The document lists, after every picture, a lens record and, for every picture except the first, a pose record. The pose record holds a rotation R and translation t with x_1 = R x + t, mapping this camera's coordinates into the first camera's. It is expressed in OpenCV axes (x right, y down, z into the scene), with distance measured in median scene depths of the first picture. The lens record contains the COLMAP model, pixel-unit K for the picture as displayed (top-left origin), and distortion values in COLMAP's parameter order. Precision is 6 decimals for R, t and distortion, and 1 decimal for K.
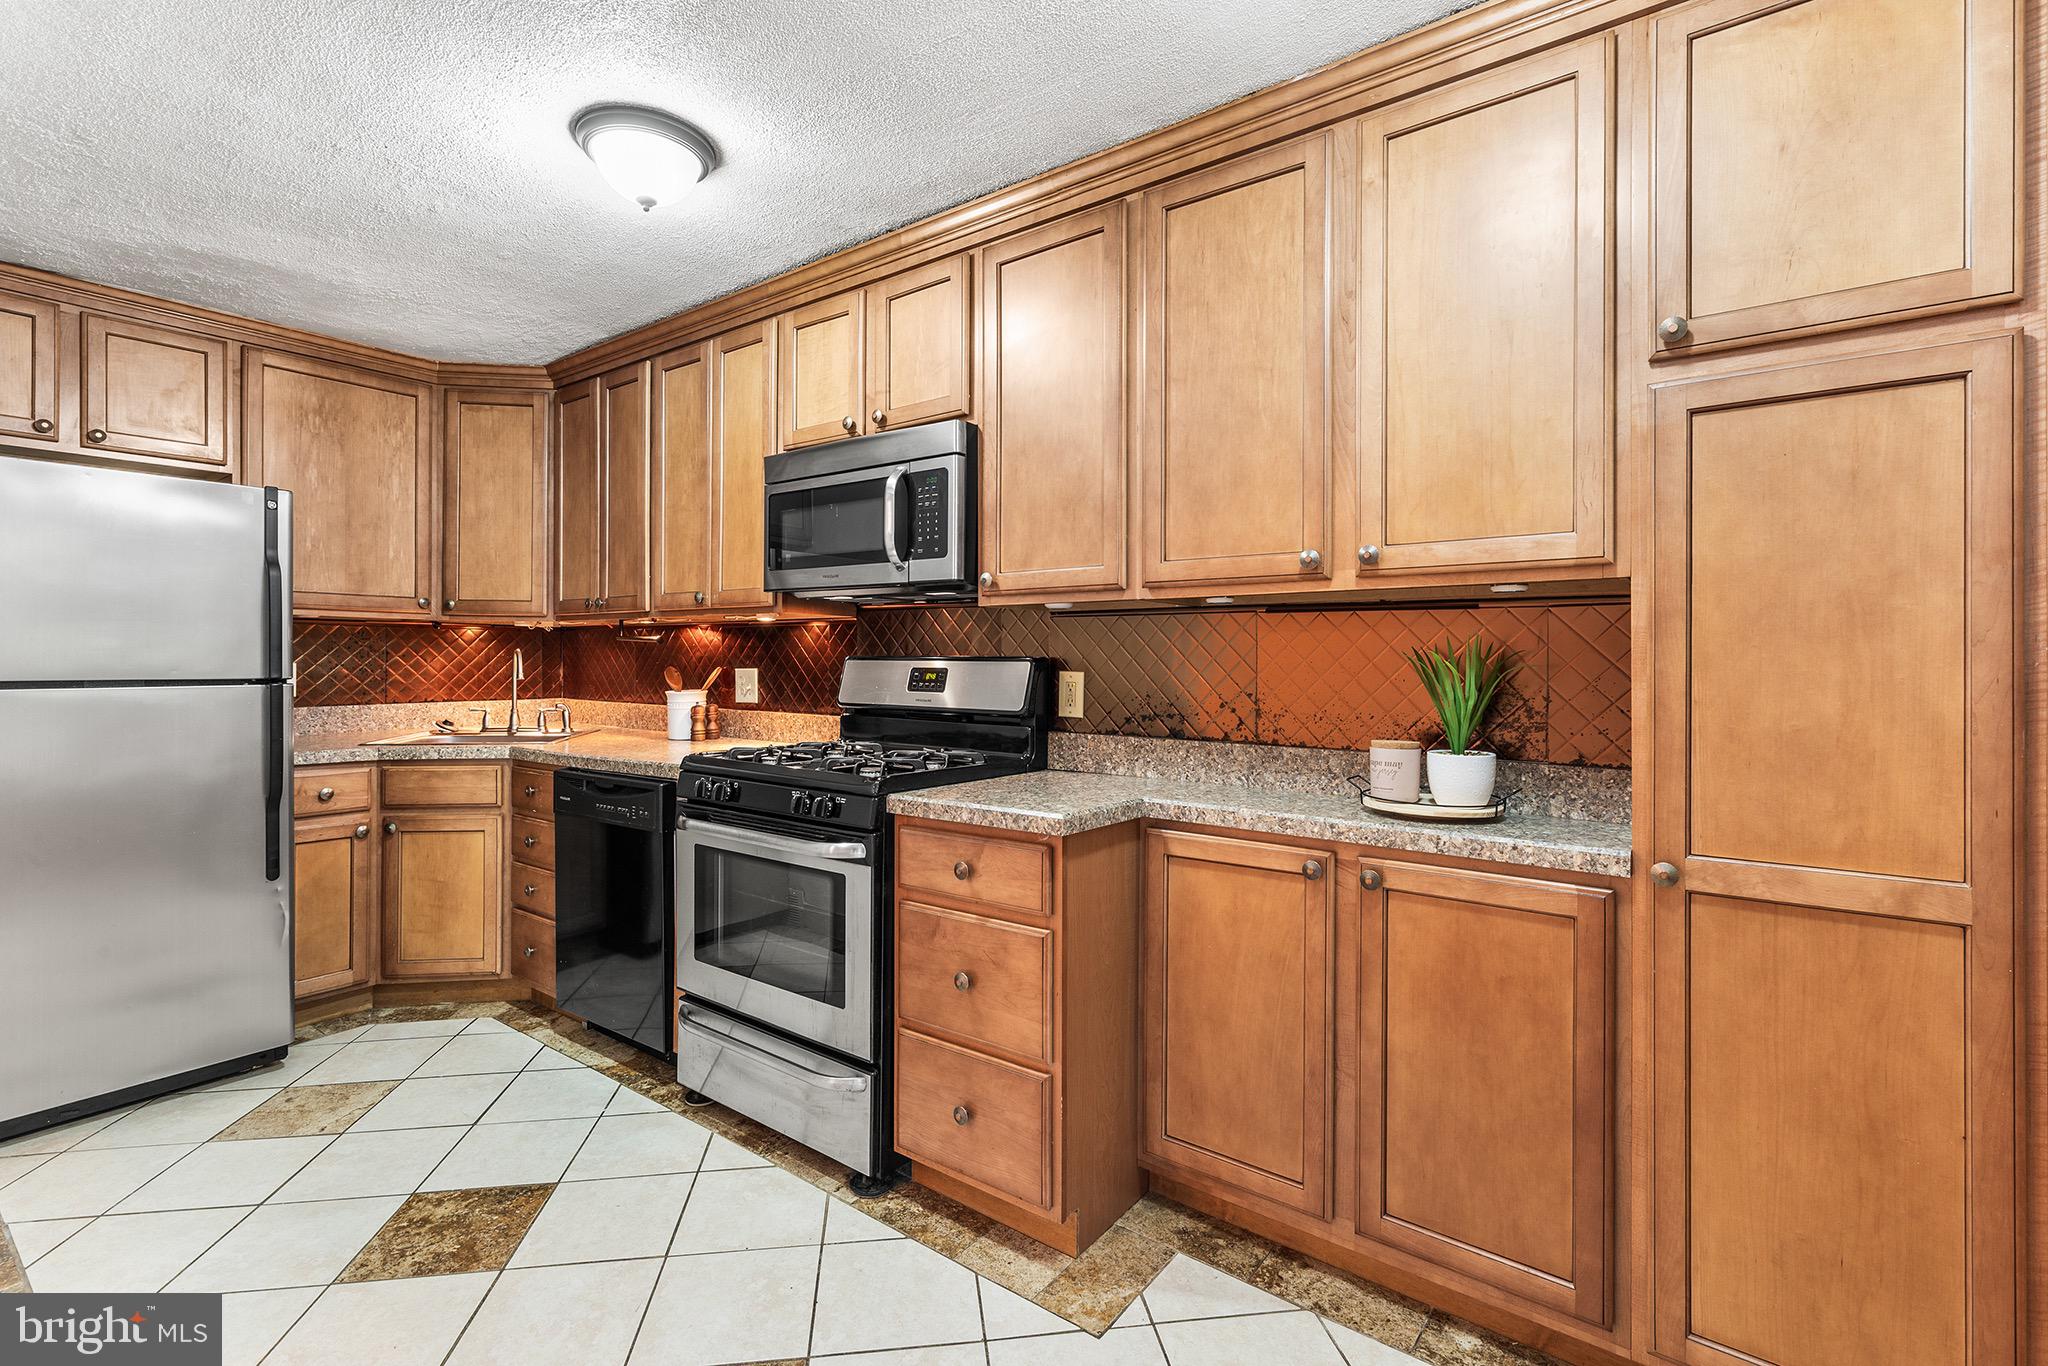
lens RADIAL K [[923.4, 0, 1030.8], [0, 923.4, 659.4], [0, 0, 1]] dist [0.002439, 0.000008]
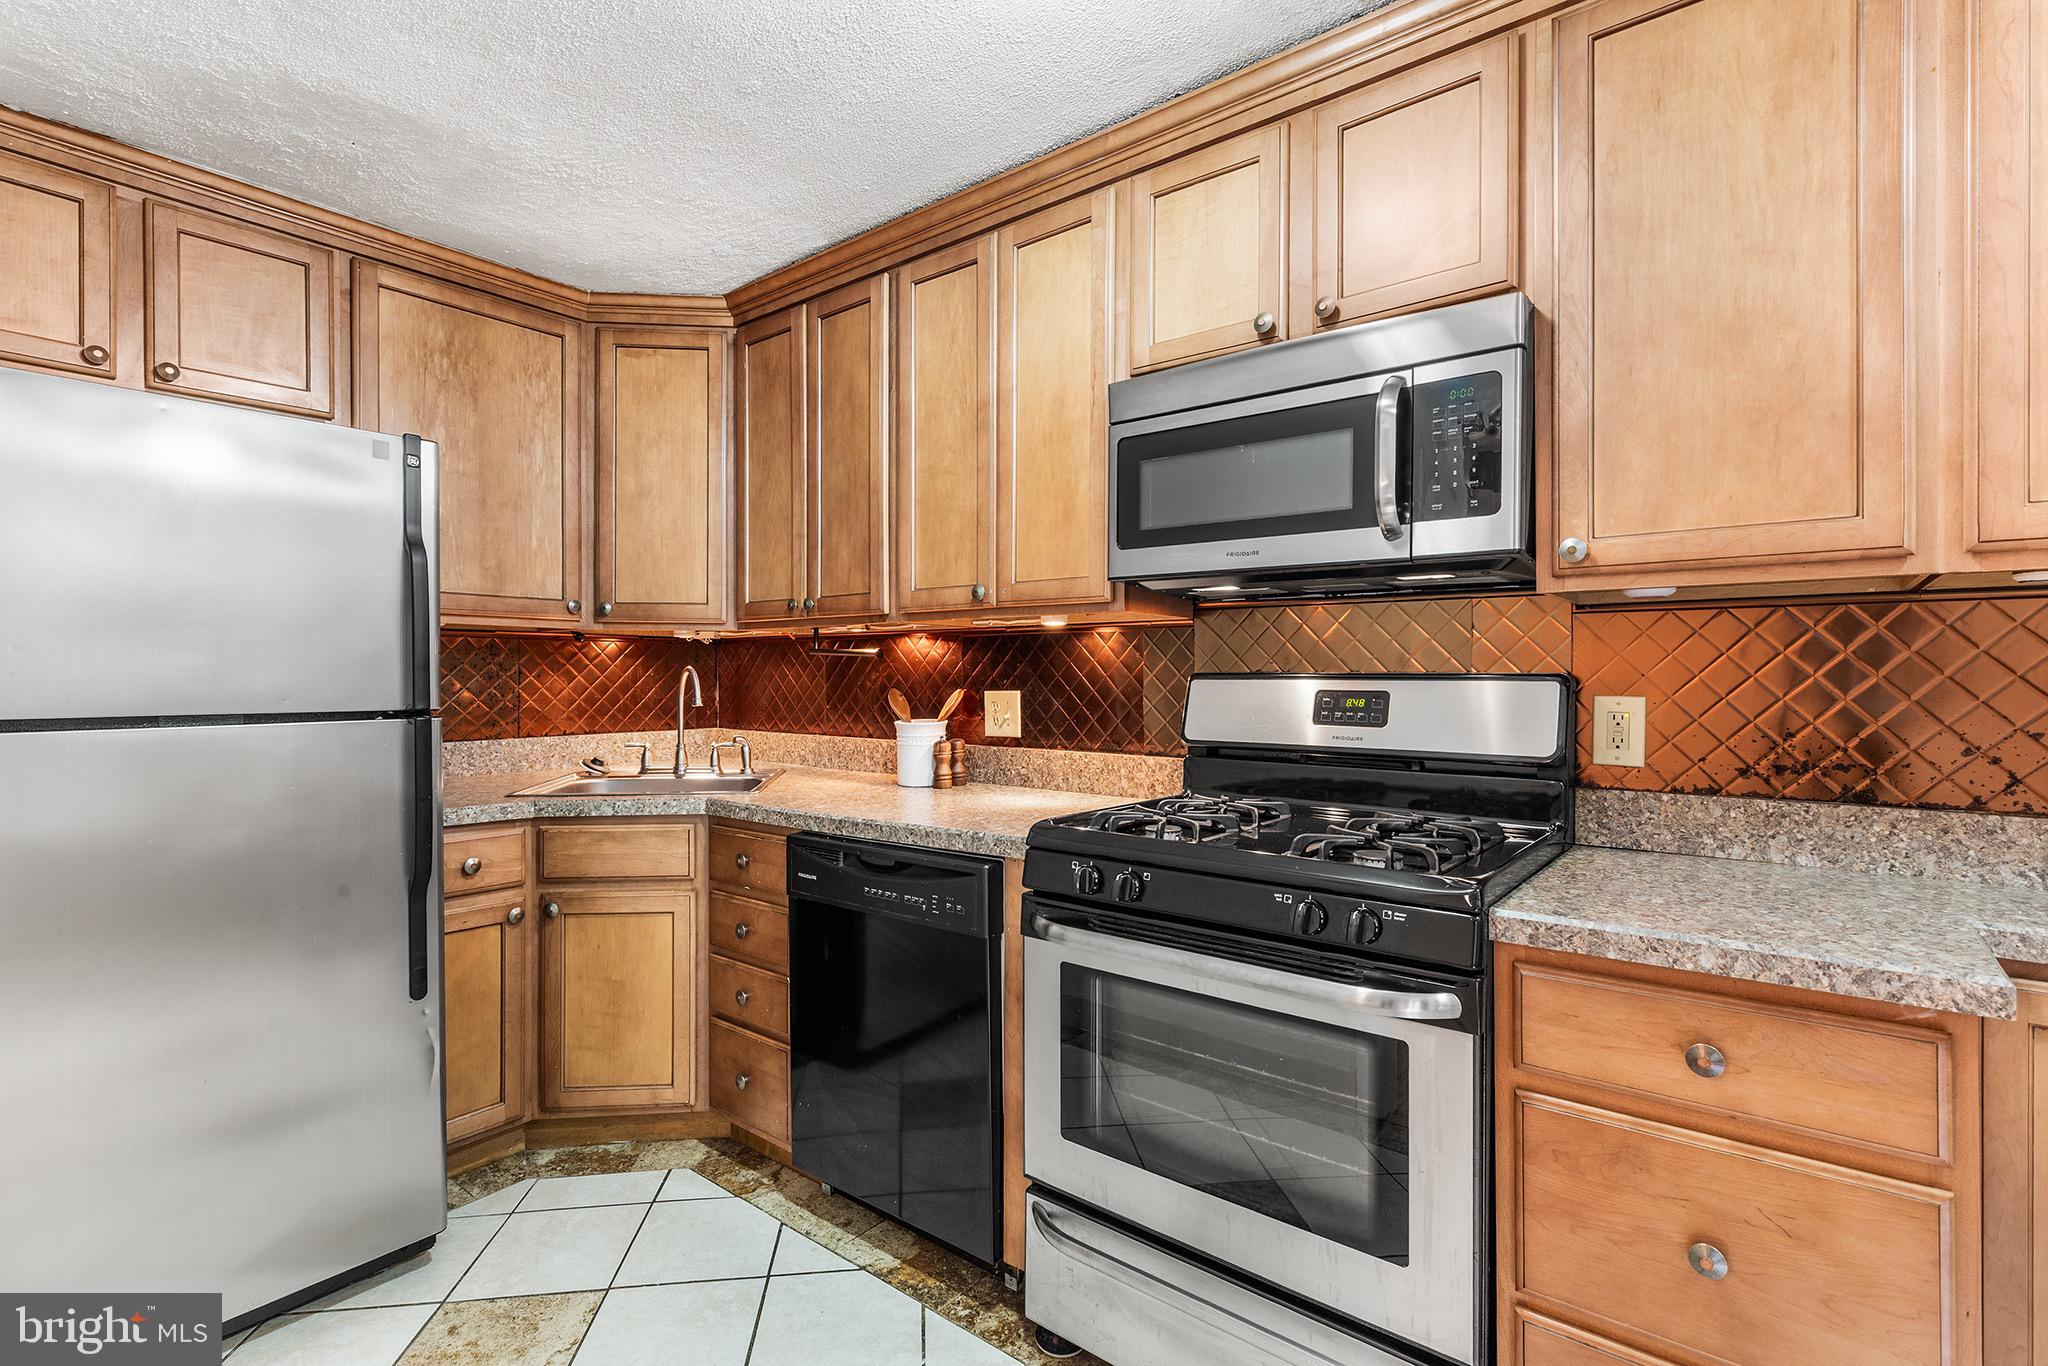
lens RADIAL K [[946.7, 0, 1031.7], [0, 946.7, 678.1], [0, 0, 1]] dist [0.001411, 0.000332]
pose [[0.999443, -0.004595, -0.033051, -0.332106], [0.004686, 0.999985, 0.002684, -0.003117], [0.033038, -0.002838, 0.999450, 0.301753]]
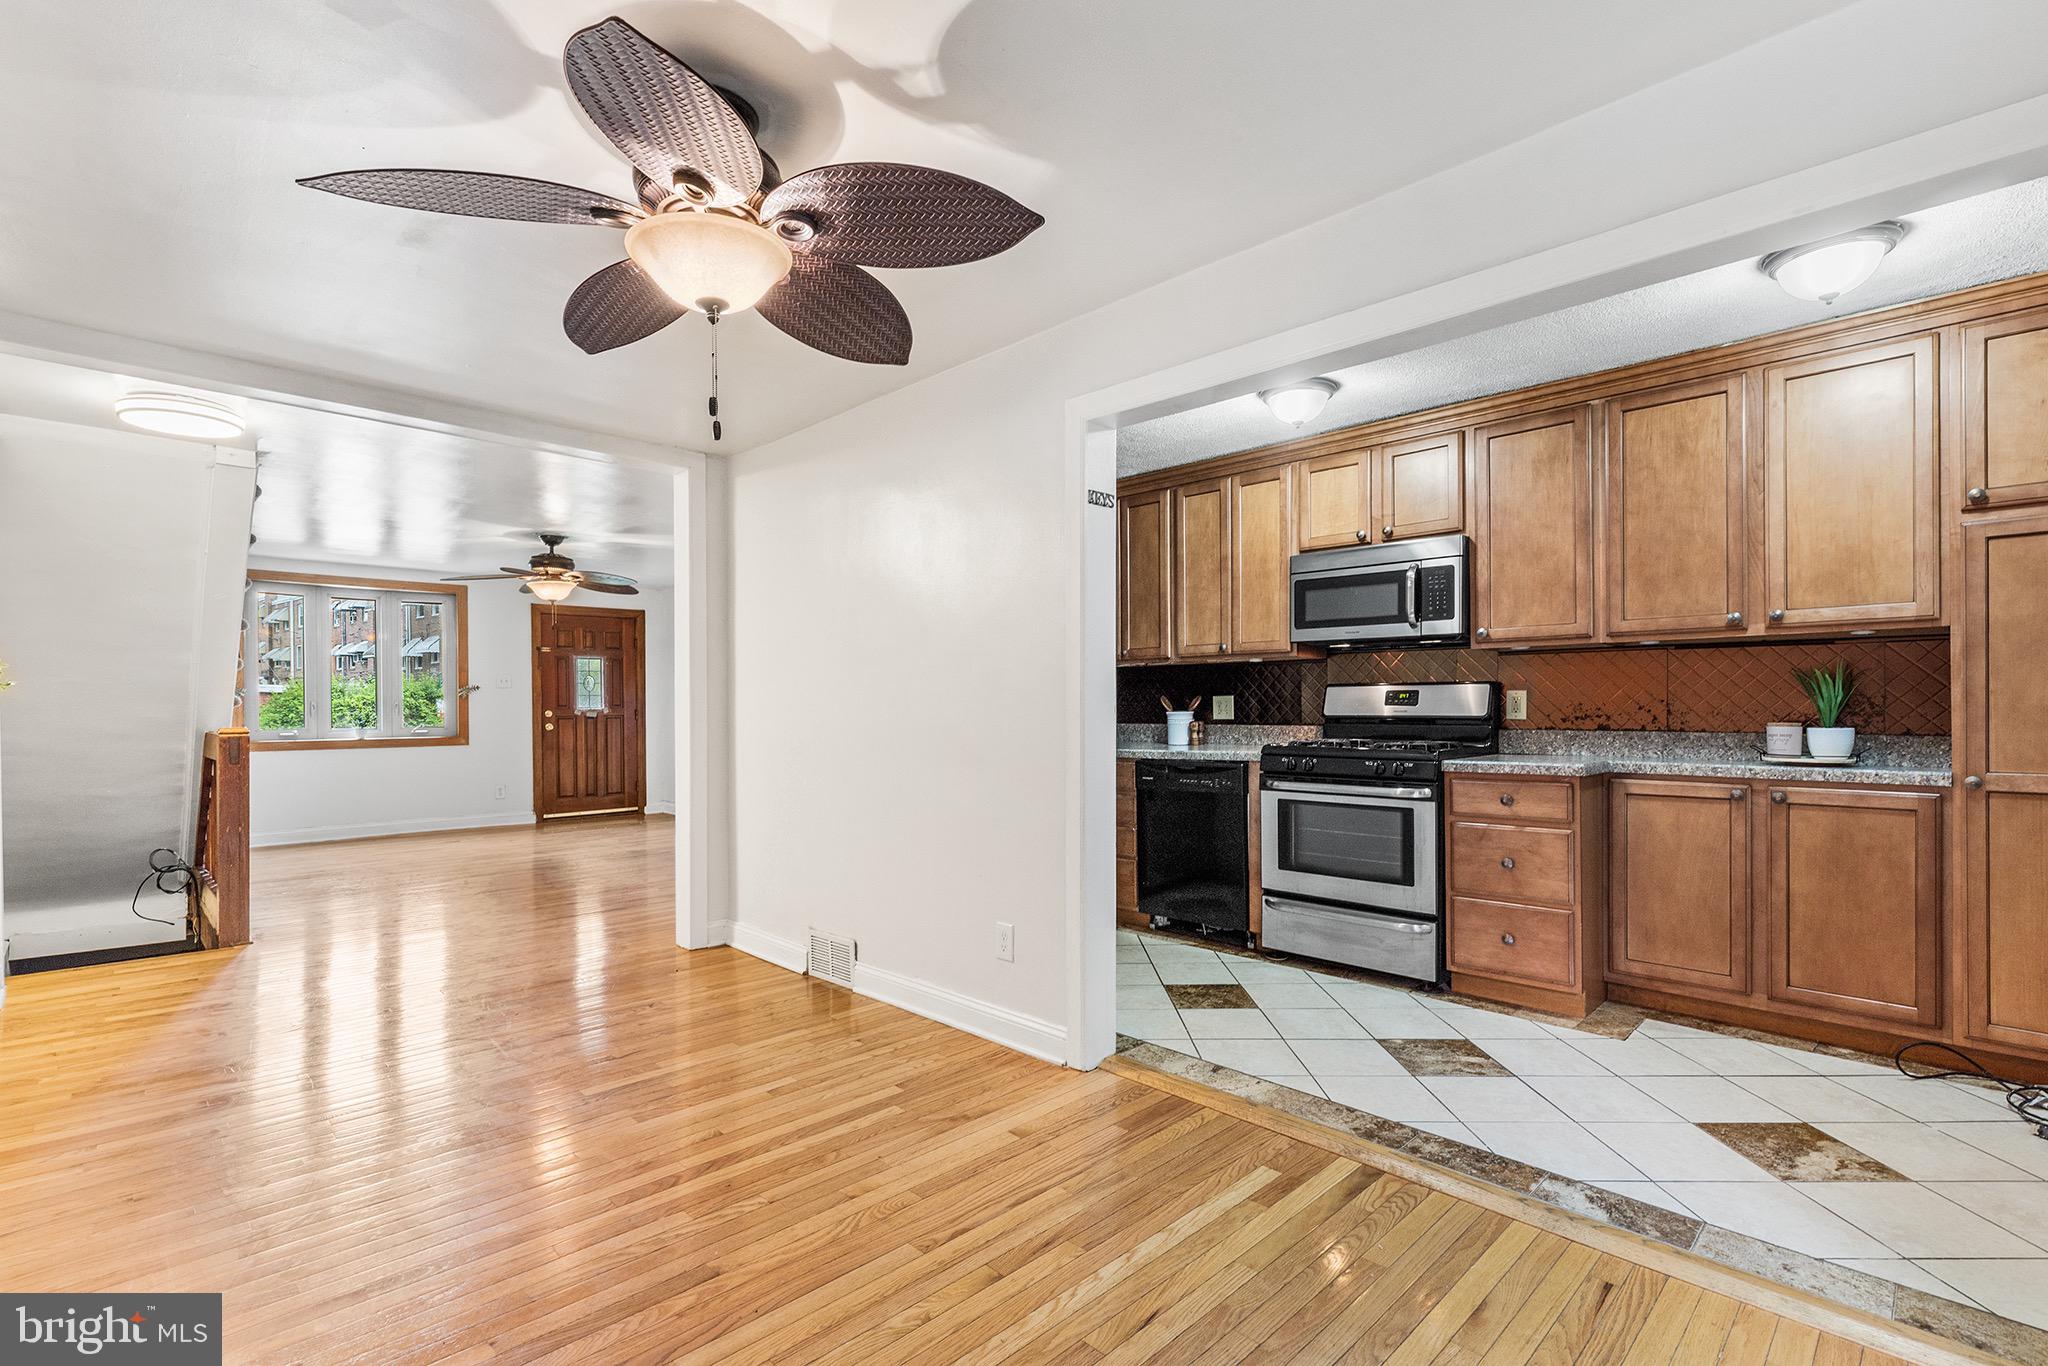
lens RADIAL K [[932.9, 0, 1024.1], [0, 932.9, 710.6], [0, 0, 1]] dist [0.001827, -0.000105]
pose [[0.989457, -0.010593, -0.144439, -0.521323], [0.011434, 0.999922, 0.004994, 0.028509], [0.144375, -0.006593, 0.989501, -0.637432]]
